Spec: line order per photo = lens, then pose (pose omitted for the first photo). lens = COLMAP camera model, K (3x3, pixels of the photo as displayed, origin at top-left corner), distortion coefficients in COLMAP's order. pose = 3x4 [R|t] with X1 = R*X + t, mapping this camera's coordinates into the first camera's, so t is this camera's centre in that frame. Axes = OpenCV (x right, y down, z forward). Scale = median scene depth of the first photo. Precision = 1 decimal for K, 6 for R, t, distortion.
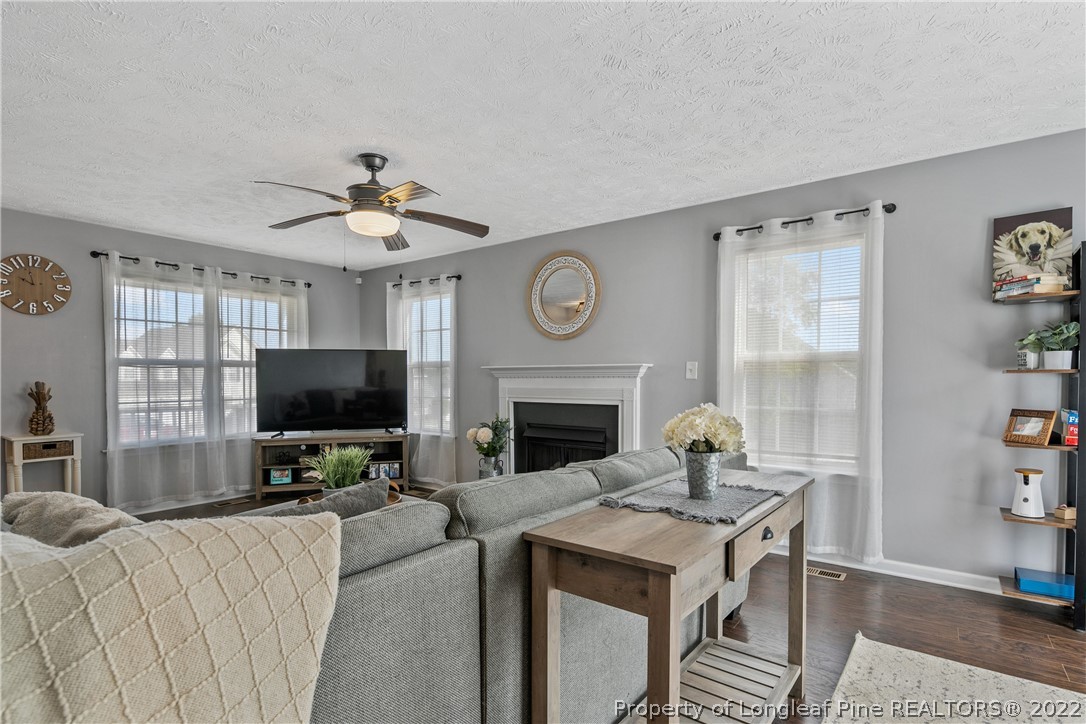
lens RADIAL K [[535.0, 0, 541.4], [0, 535.0, 394.2], [0, 0, 1]] dist [0.000314, -0.002034]
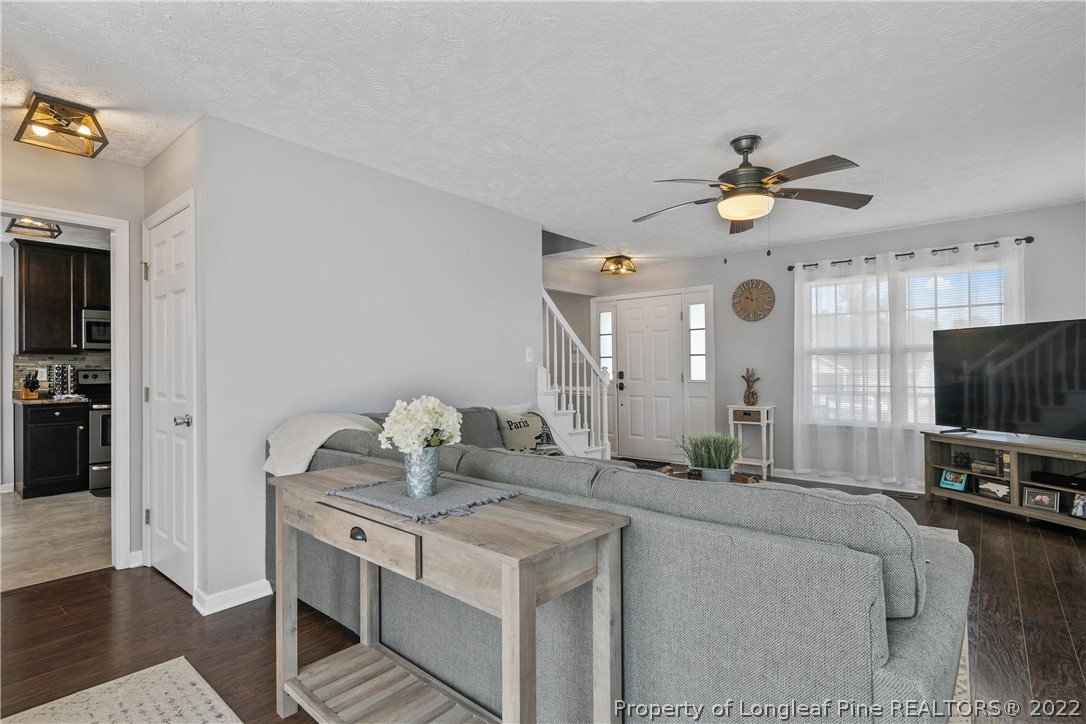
lens RADIAL K [[535.0, 0, 538.6], [0, 535.0, 365.4], [0, 0, 1]] dist [0.000314, -0.002034]
pose [[-0.053147, -0.003731, -0.998580, 0.723350], [-0.020841, 0.999779, -0.002626, -0.021283], [0.998369, 0.020672, -0.053213, 0.730670]]
